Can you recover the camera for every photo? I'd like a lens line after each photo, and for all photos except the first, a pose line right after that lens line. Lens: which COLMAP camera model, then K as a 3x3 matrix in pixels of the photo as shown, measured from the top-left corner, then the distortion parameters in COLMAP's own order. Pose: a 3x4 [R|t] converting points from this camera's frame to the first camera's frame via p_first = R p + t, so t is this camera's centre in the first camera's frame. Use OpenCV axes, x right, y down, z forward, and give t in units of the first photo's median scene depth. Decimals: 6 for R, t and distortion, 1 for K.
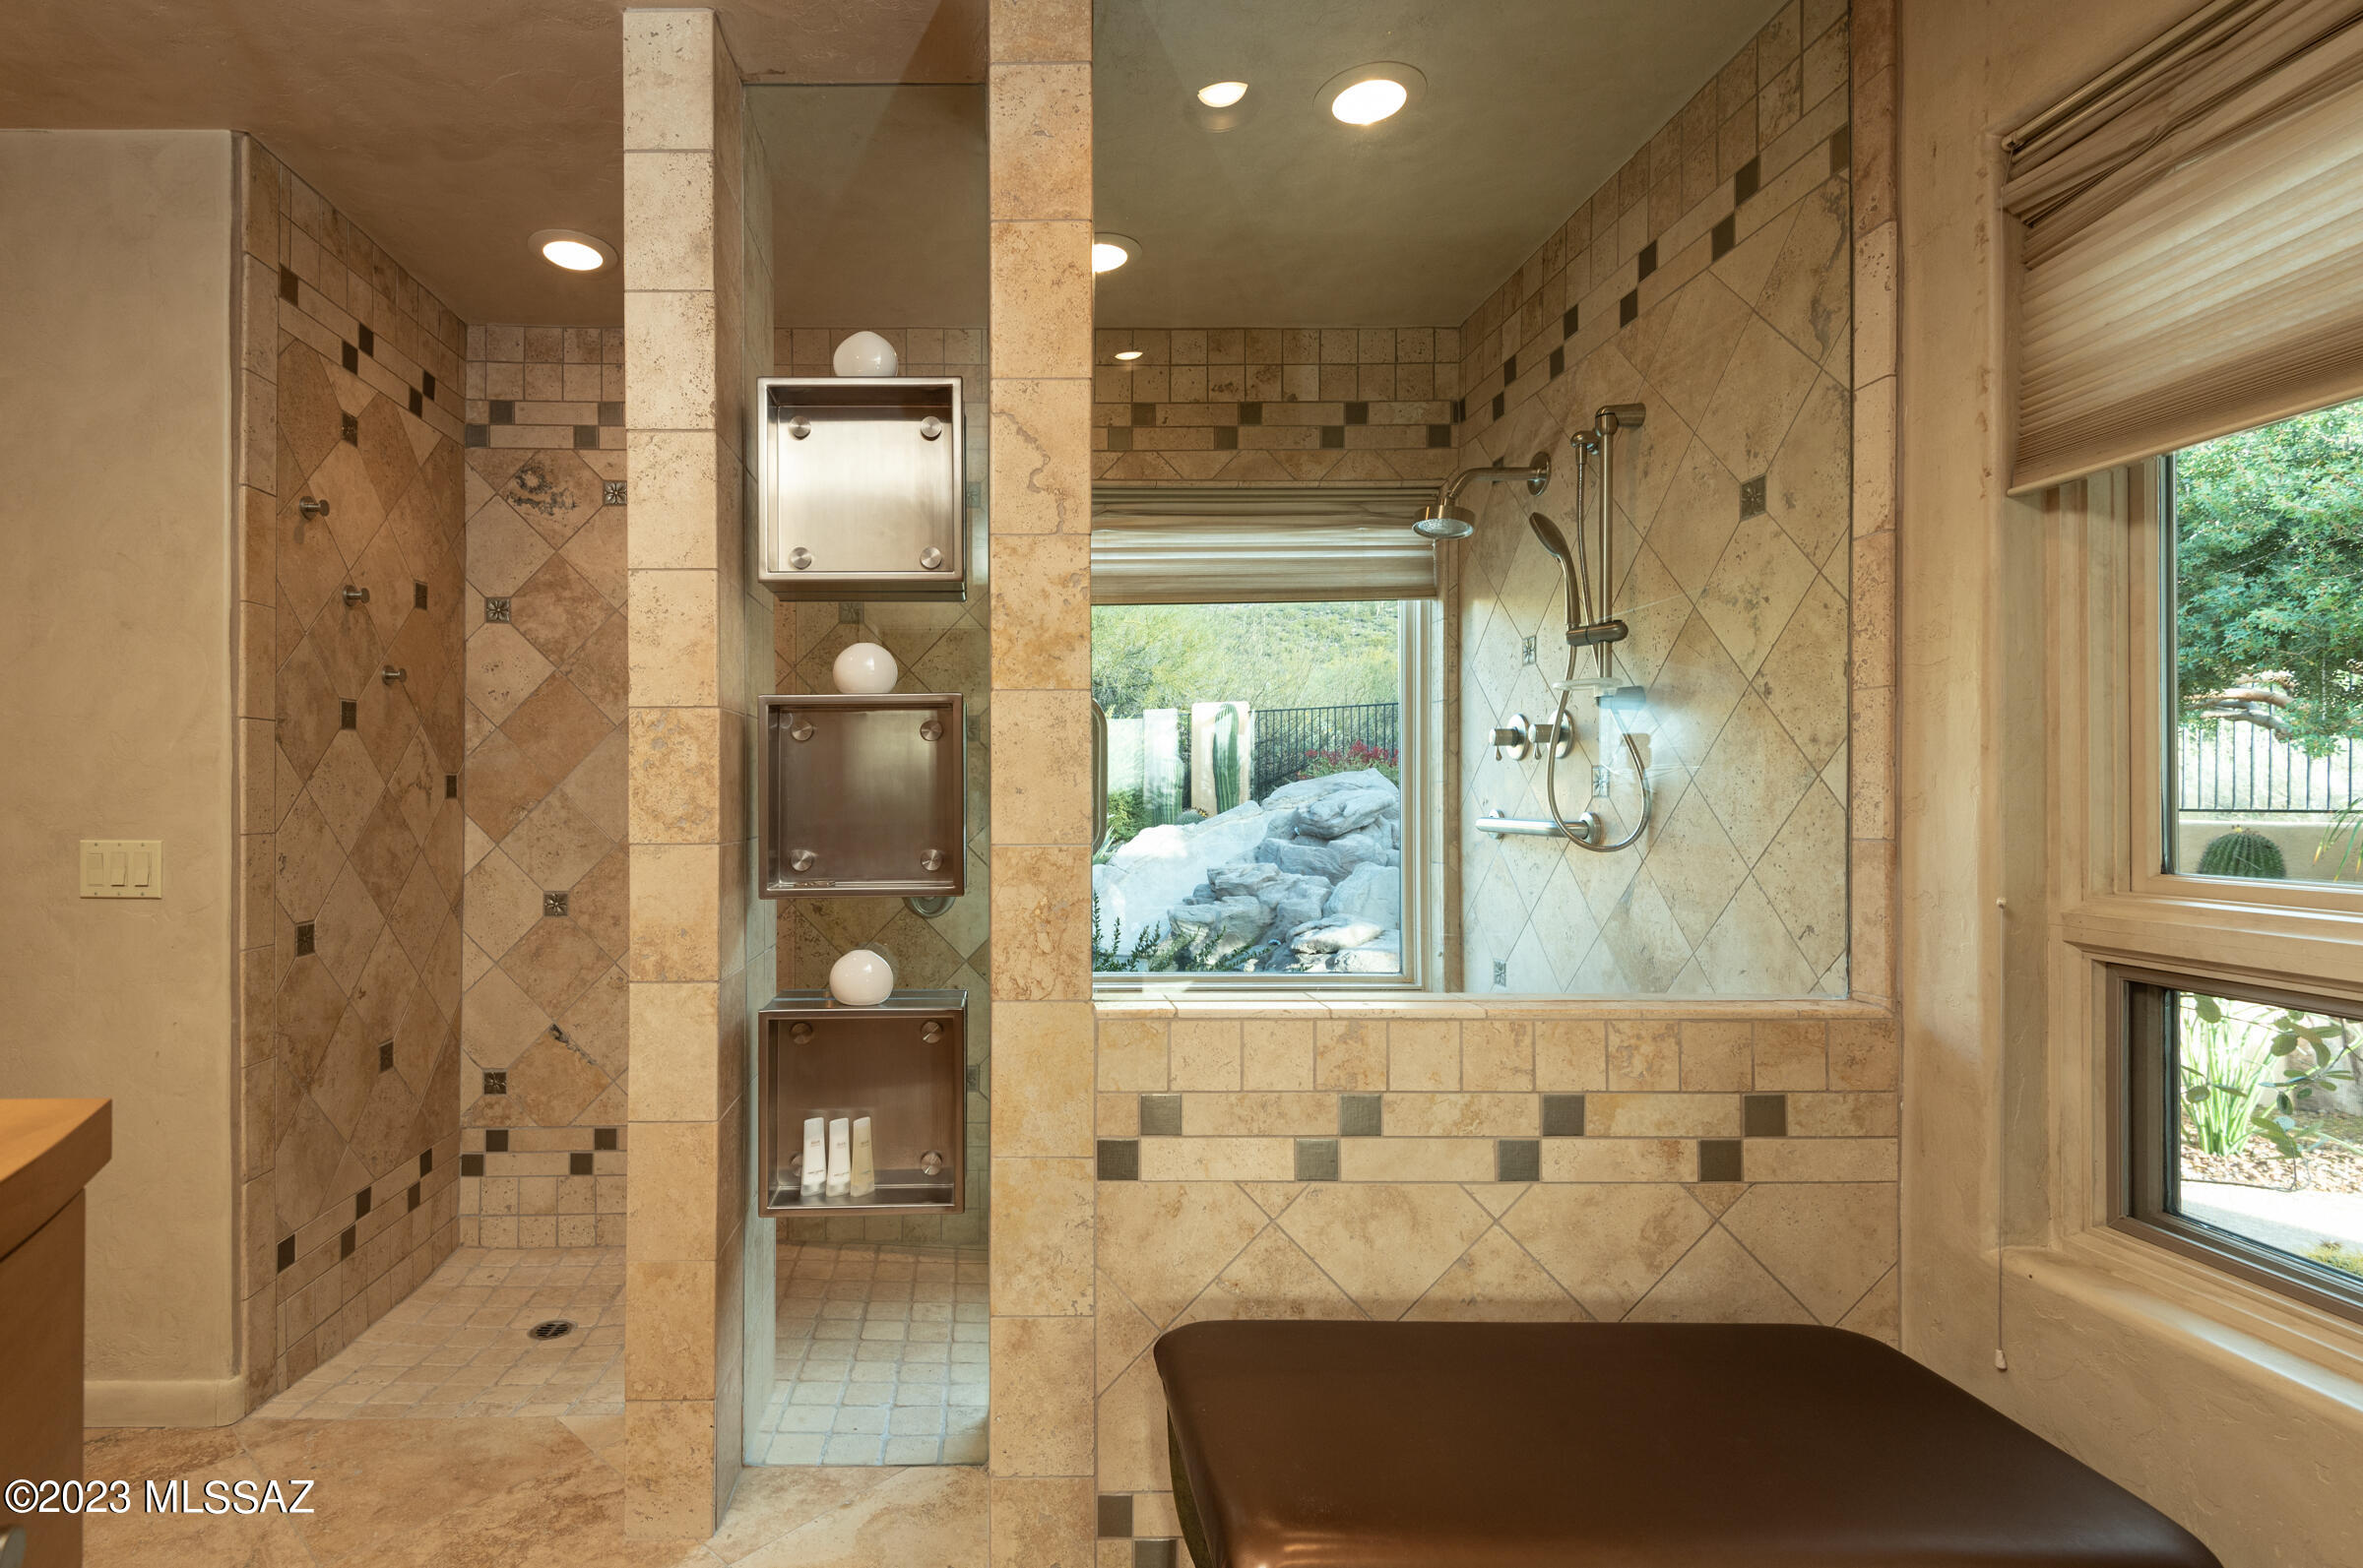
lens RADIAL K [[1254.6, 0, 1181.5], [0, 1254.6, 784.0], [0, 0, 1]] dist [0.044583, -0.035109]
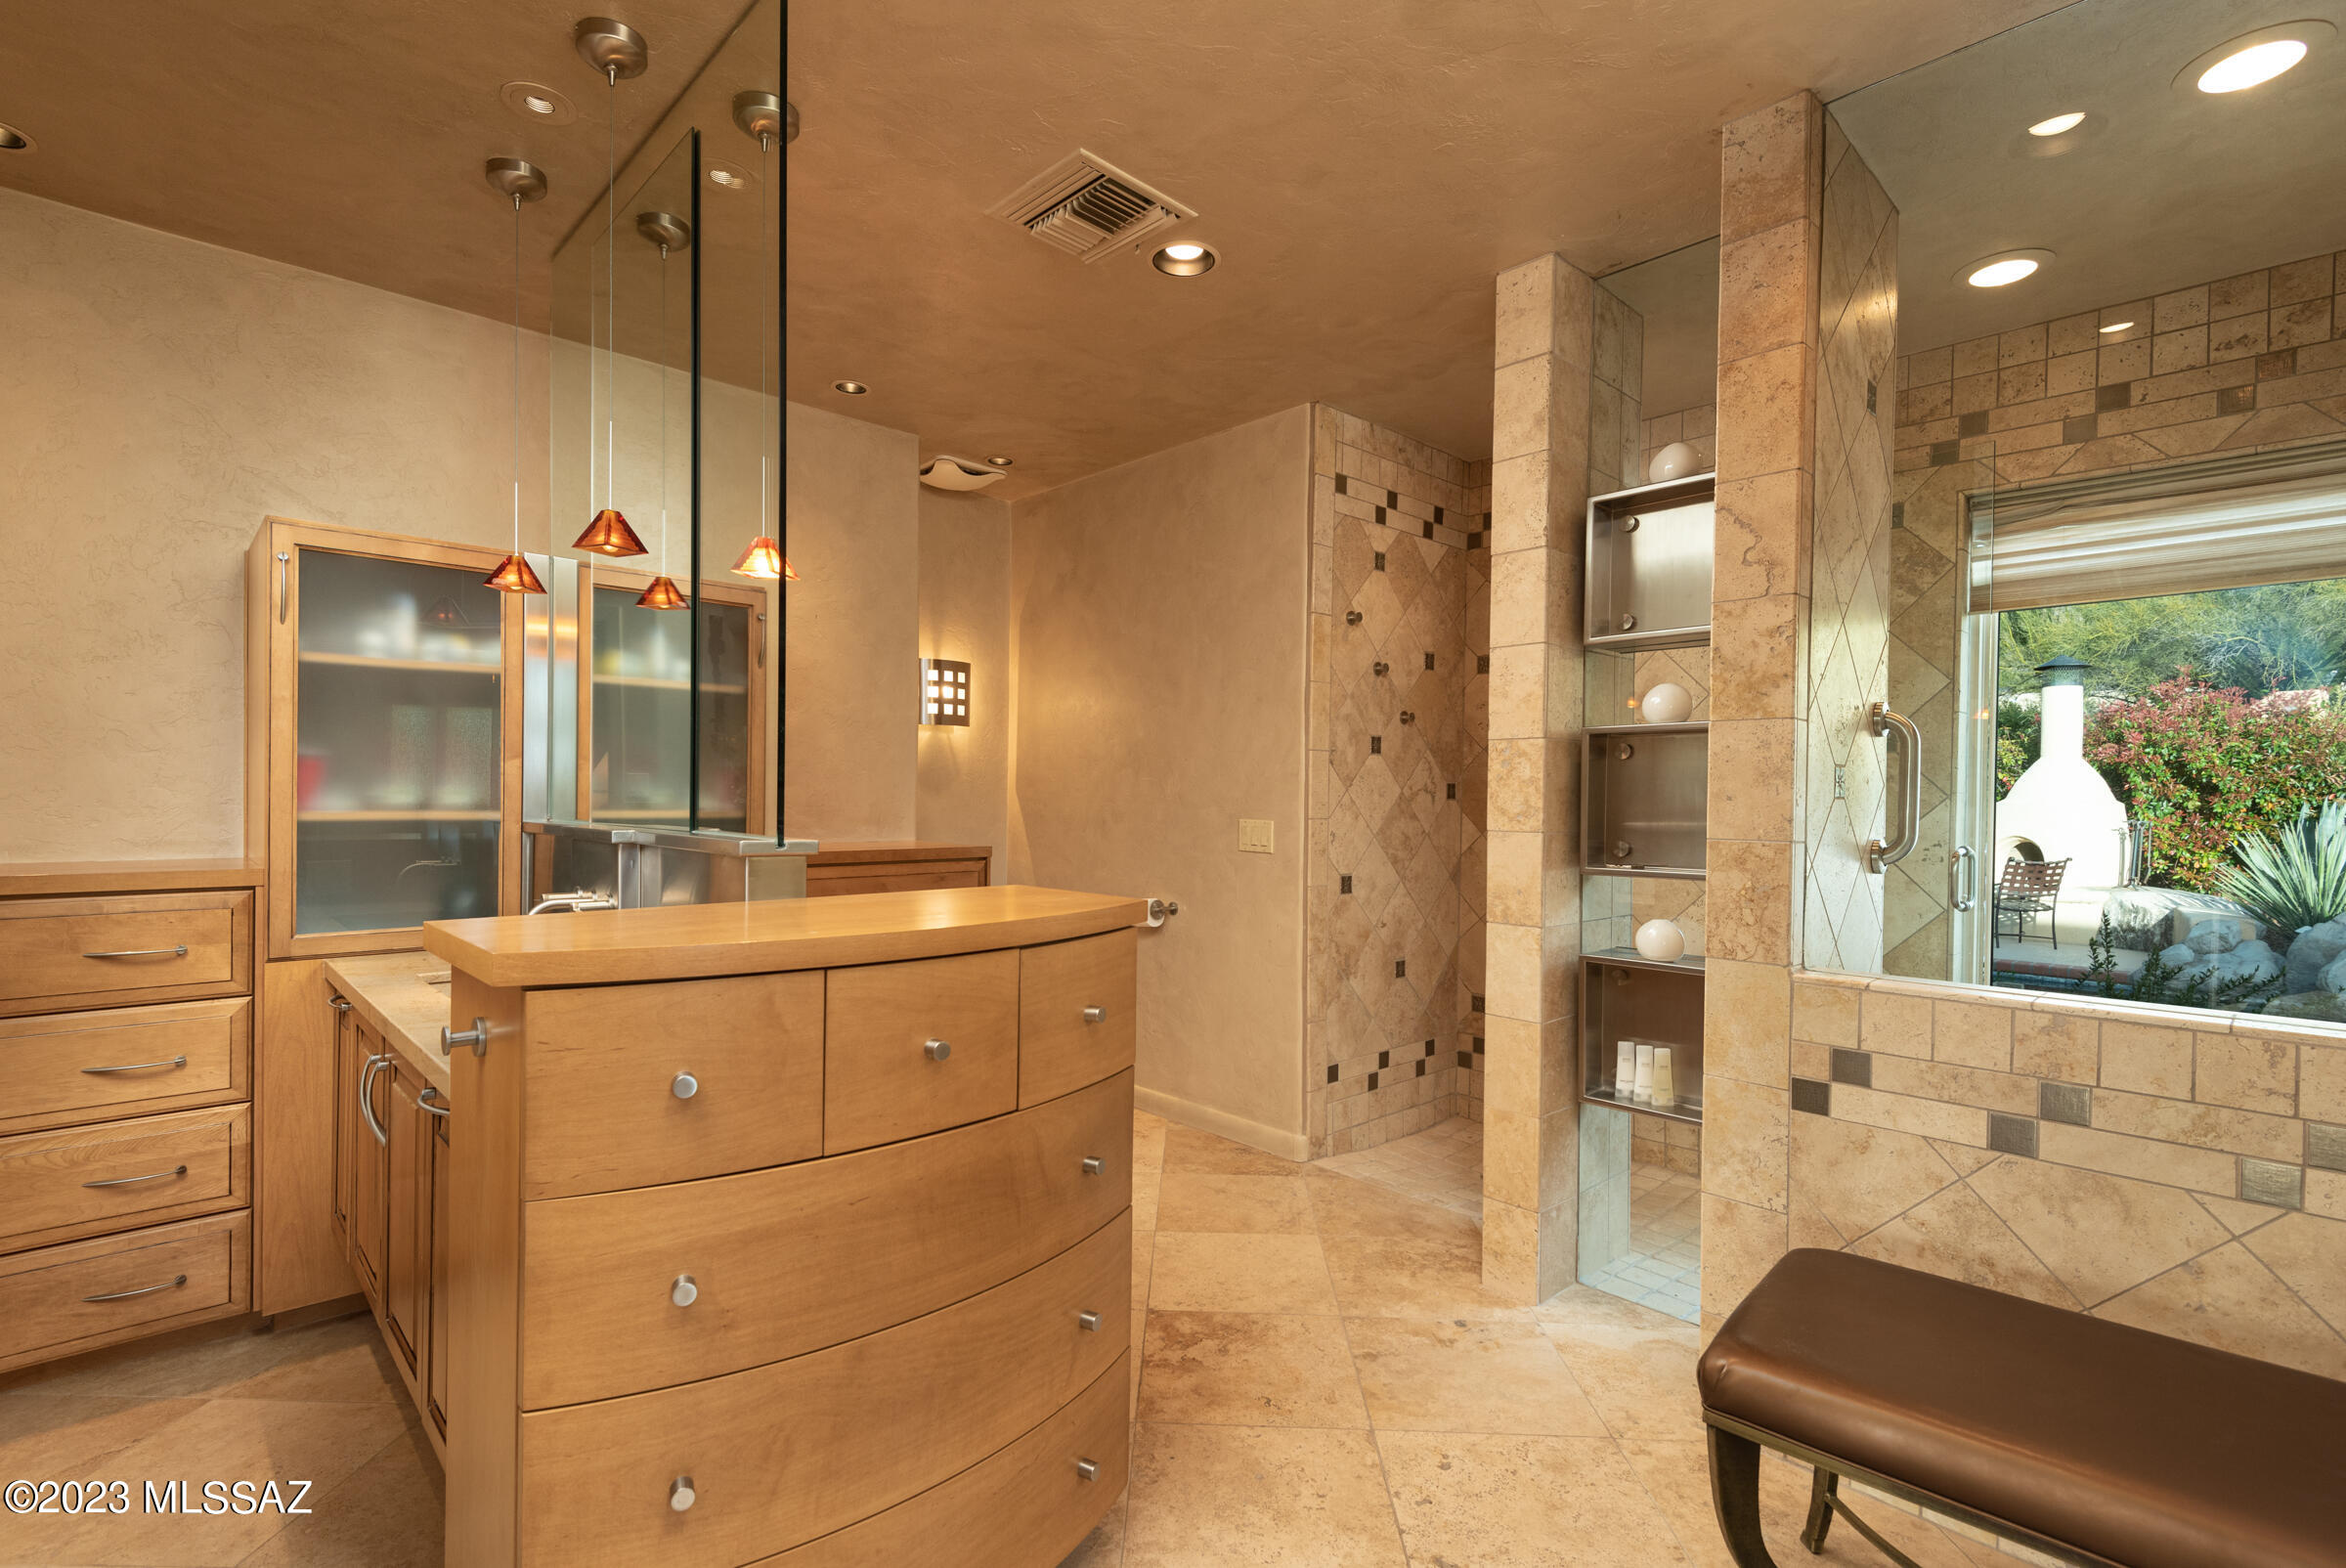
lens RADIAL K [[1088.1, 0, 1173.0], [0, 1088.1, 784.0], [0, 0, 1]] dist [0.000066, -0.014324]
pose [[0.682856, 0.002640, -0.730548, 0.248446], [-0.006757, 0.999974, -0.002701, -0.001868], [0.730522, 0.006781, 0.682856, -0.157641]]
